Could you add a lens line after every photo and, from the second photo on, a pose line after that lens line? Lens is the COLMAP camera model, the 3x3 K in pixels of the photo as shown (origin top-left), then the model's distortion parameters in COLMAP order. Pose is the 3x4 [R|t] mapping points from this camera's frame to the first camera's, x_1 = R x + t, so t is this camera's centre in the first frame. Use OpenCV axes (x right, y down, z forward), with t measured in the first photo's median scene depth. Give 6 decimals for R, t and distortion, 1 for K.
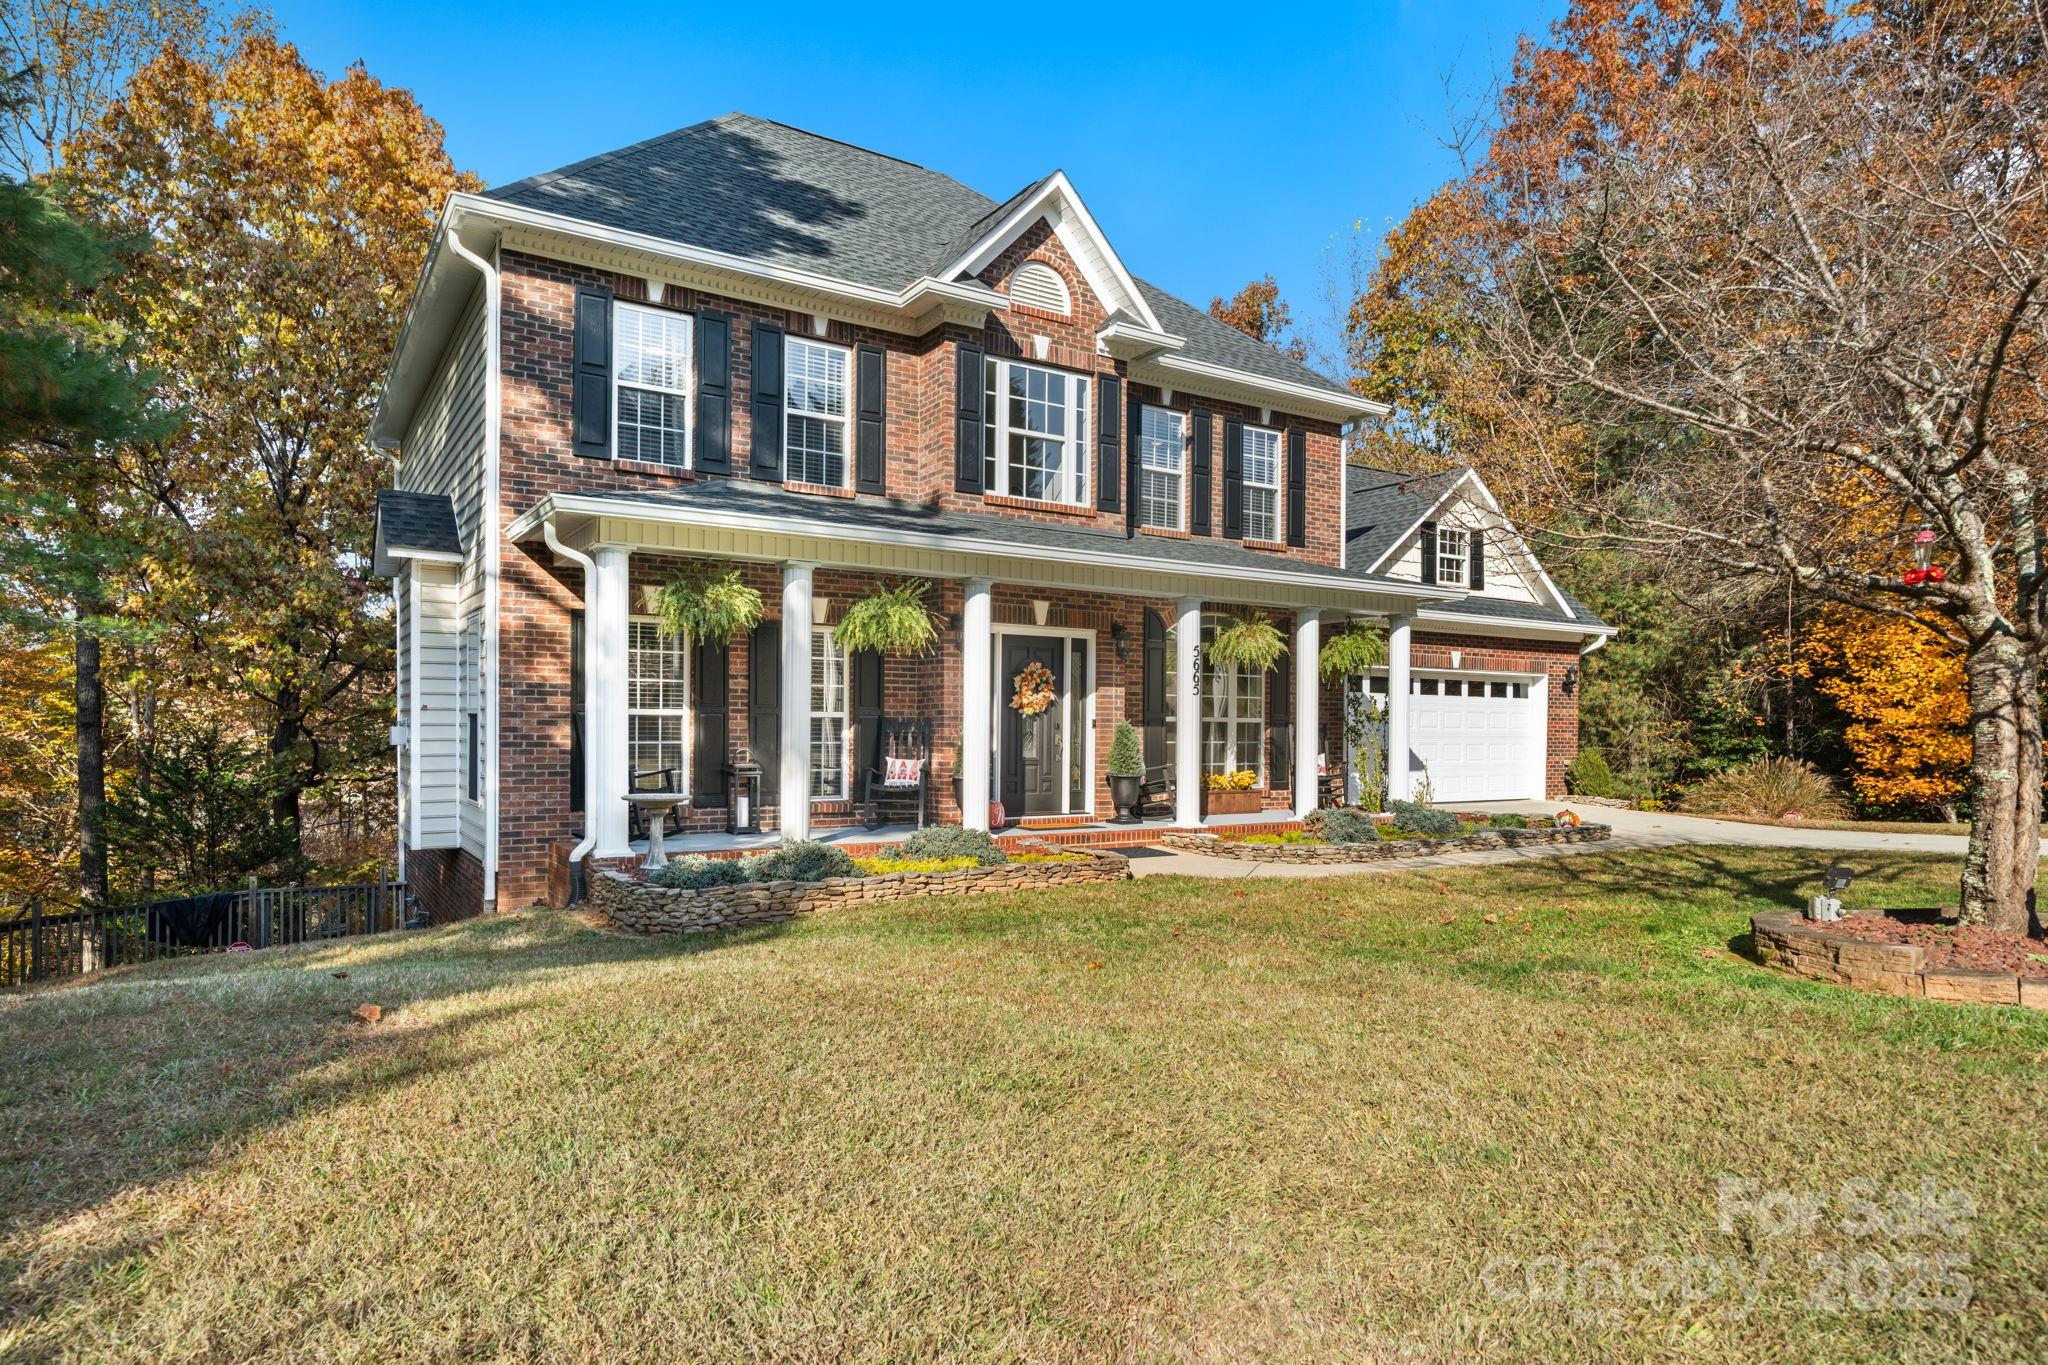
lens RADIAL K [[1138.1, 0, 1015.1], [0, 1138.1, 739.9], [0, 0, 1]] dist [-0.001987, -0.000676]
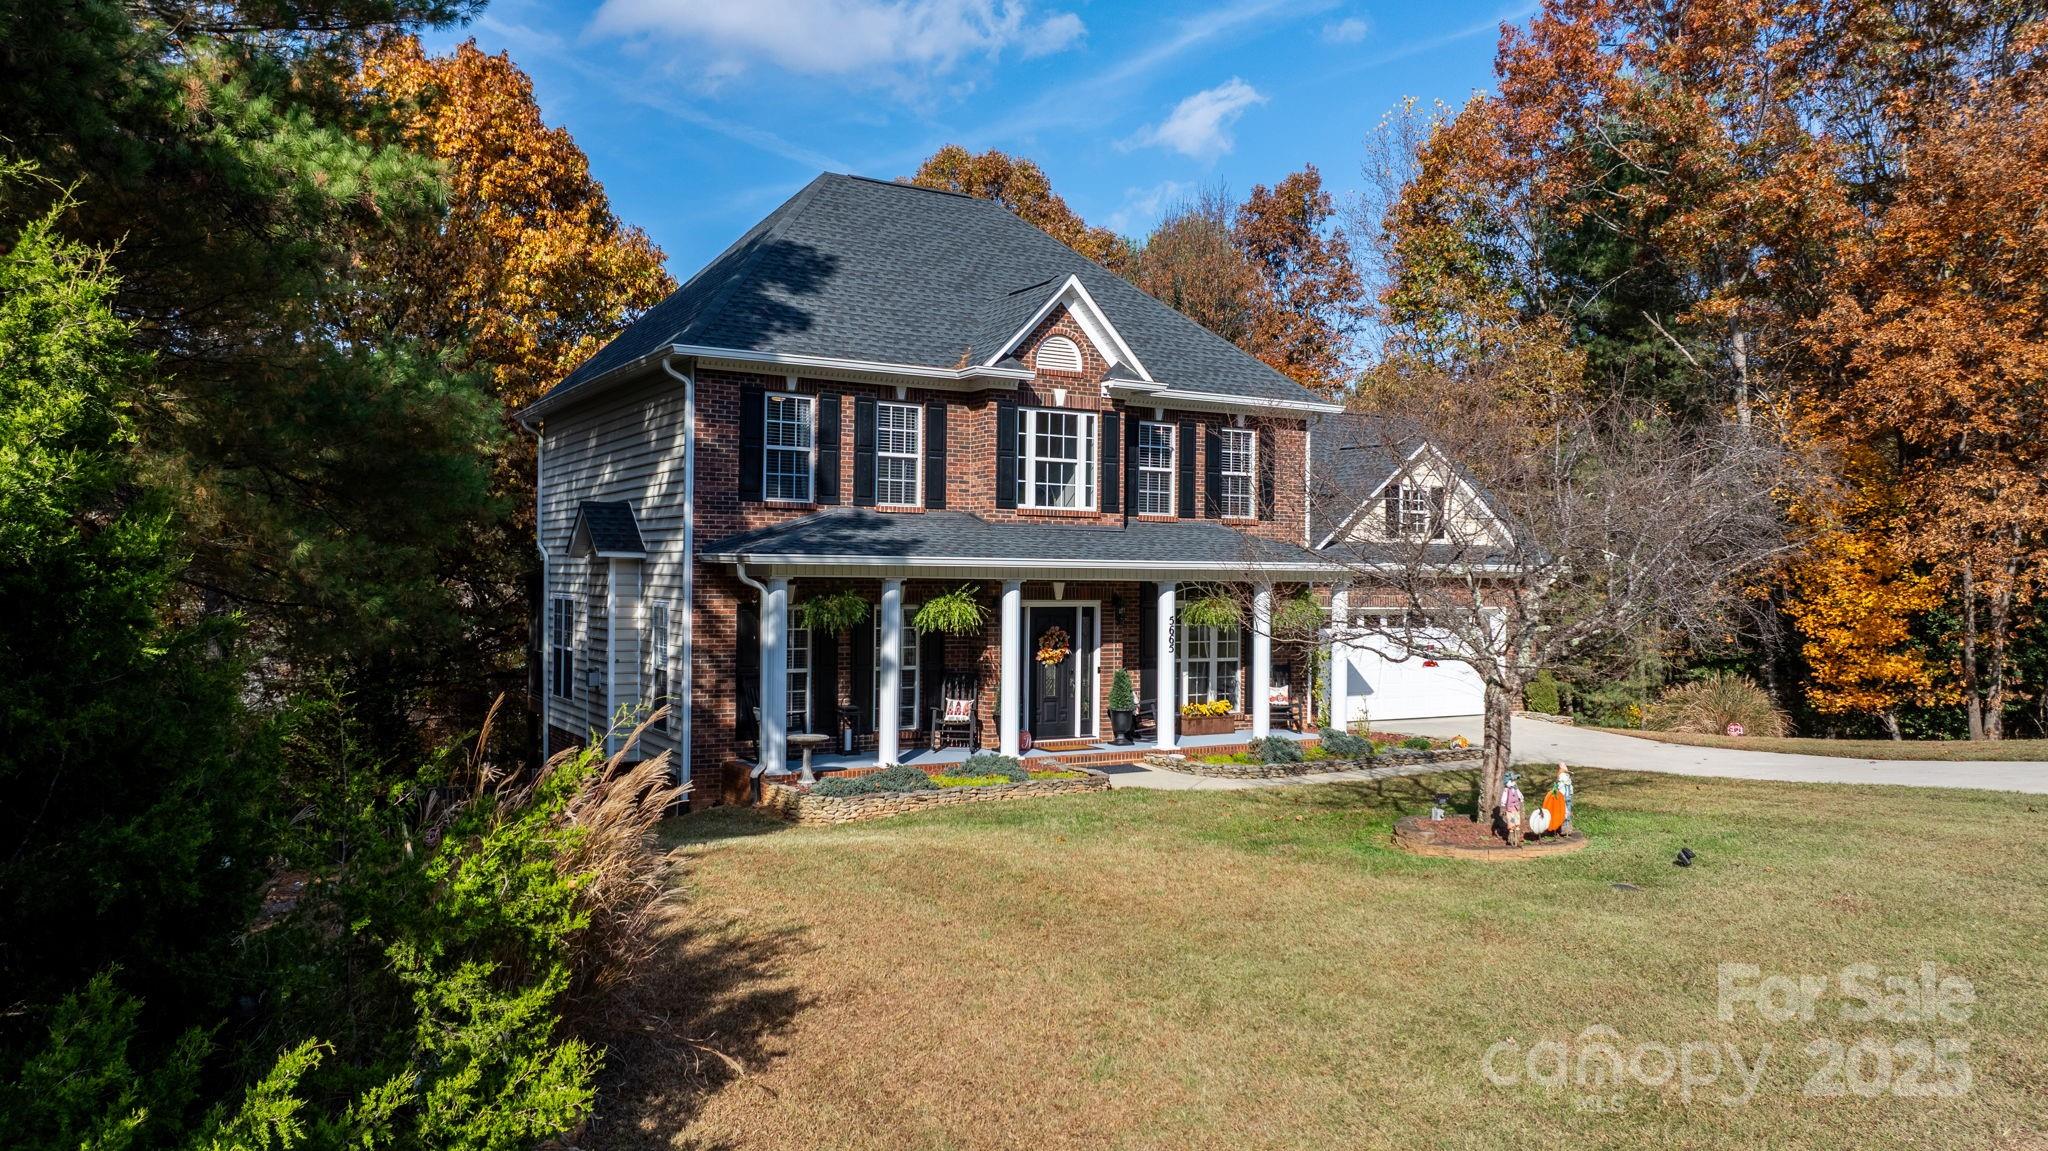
lens RADIAL K [[1411.5, 0, 1024.0], [0, 1411.5, 575.5], [0, 0, 1]] dist [-0.051586, 0.056506]
pose [[0.999536, 0.003577, -0.030260, 0.031262], [-0.003846, 0.999954, -0.008832, -0.112133], [0.030227, 0.008944, 0.999503, -0.670995]]
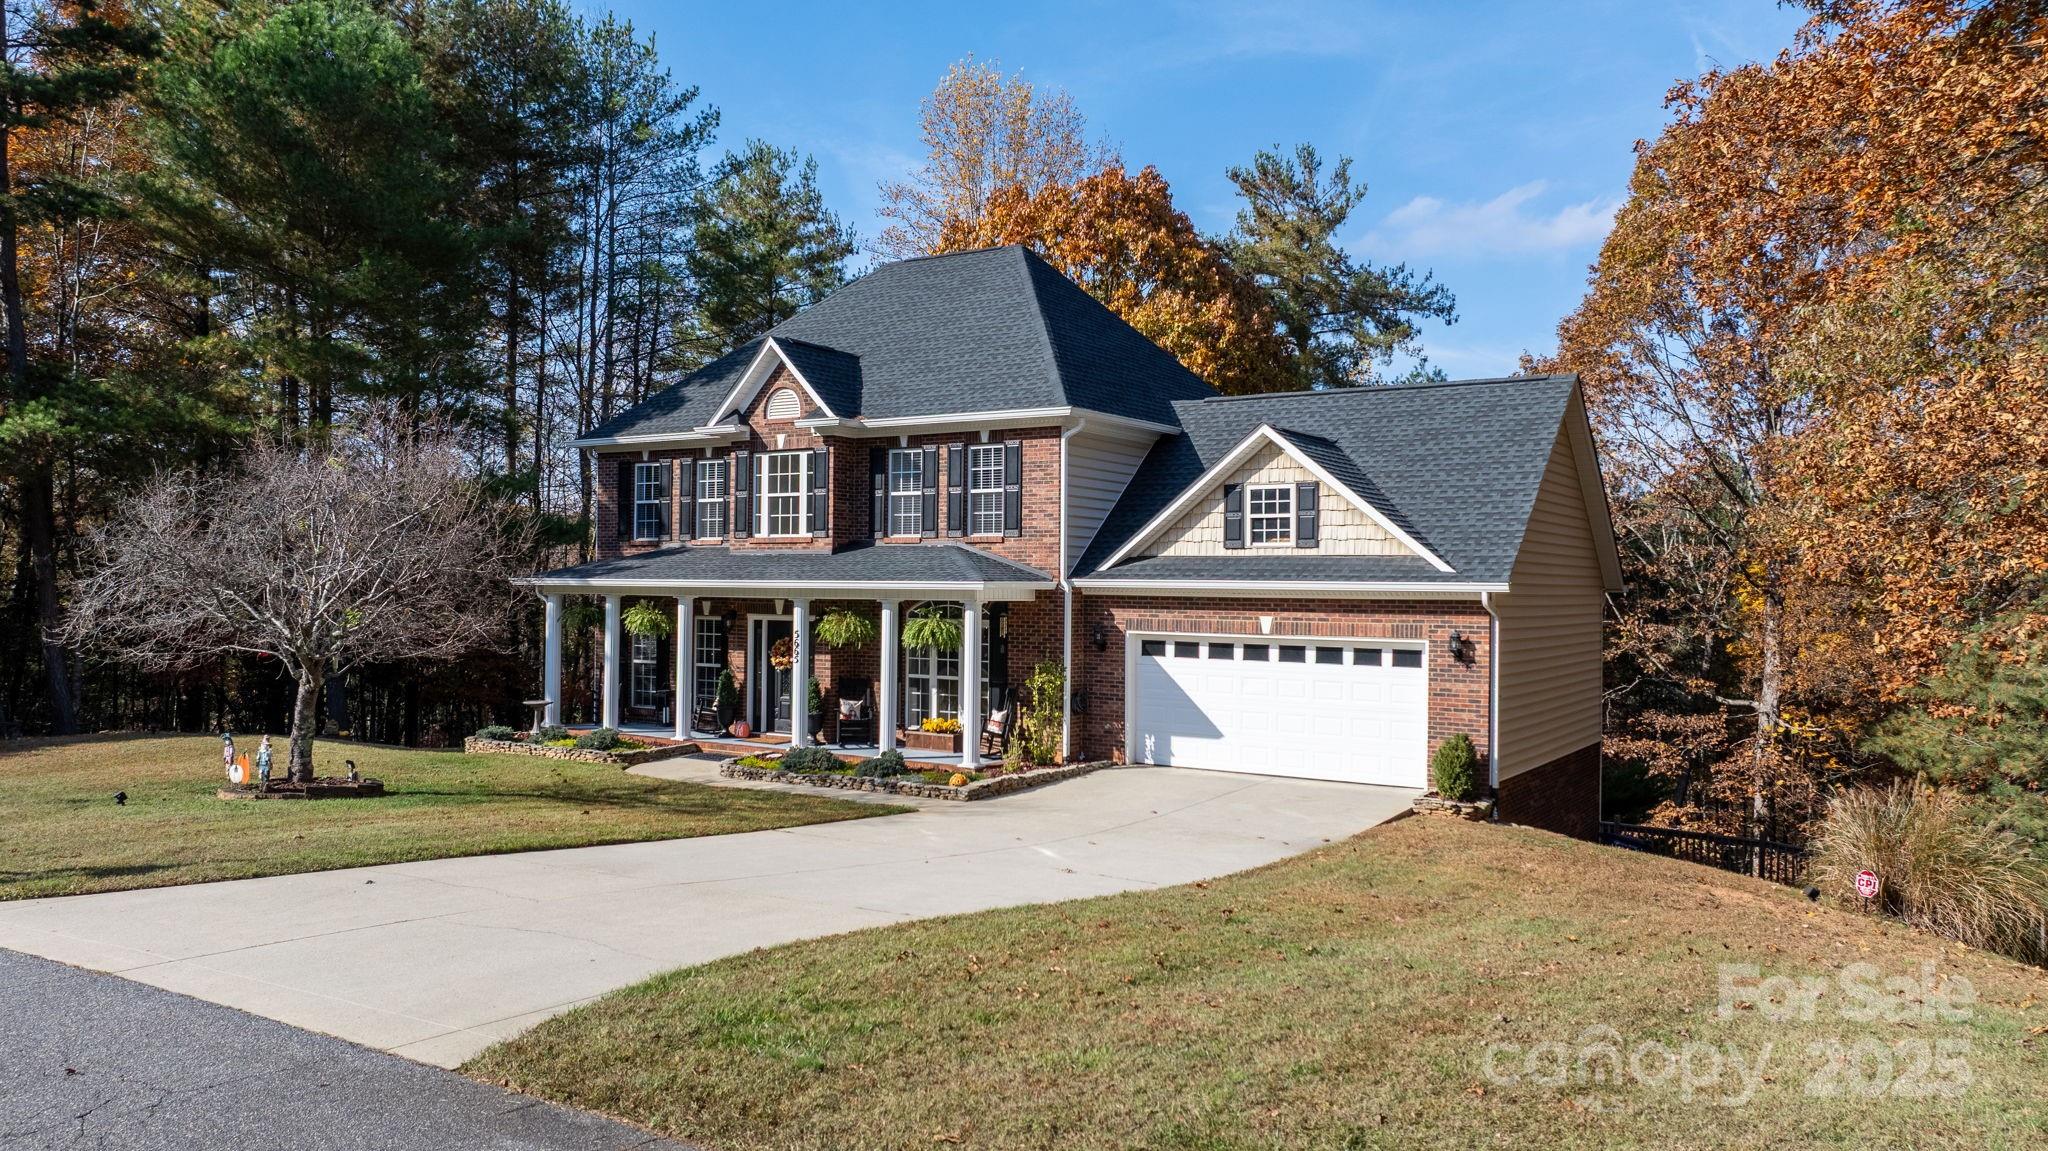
lens RADIAL K [[1411.5, 0, 1024.0], [0, 1411.5, 575.5], [0, 0, 1]] dist [-0.051586, 0.056506]
pose [[0.447154, -0.014780, -0.894335, 1.884903], [-0.019792, 0.999455, -0.026413, -0.106965], [0.894238, 0.029511, 0.446618, 0.412214]]
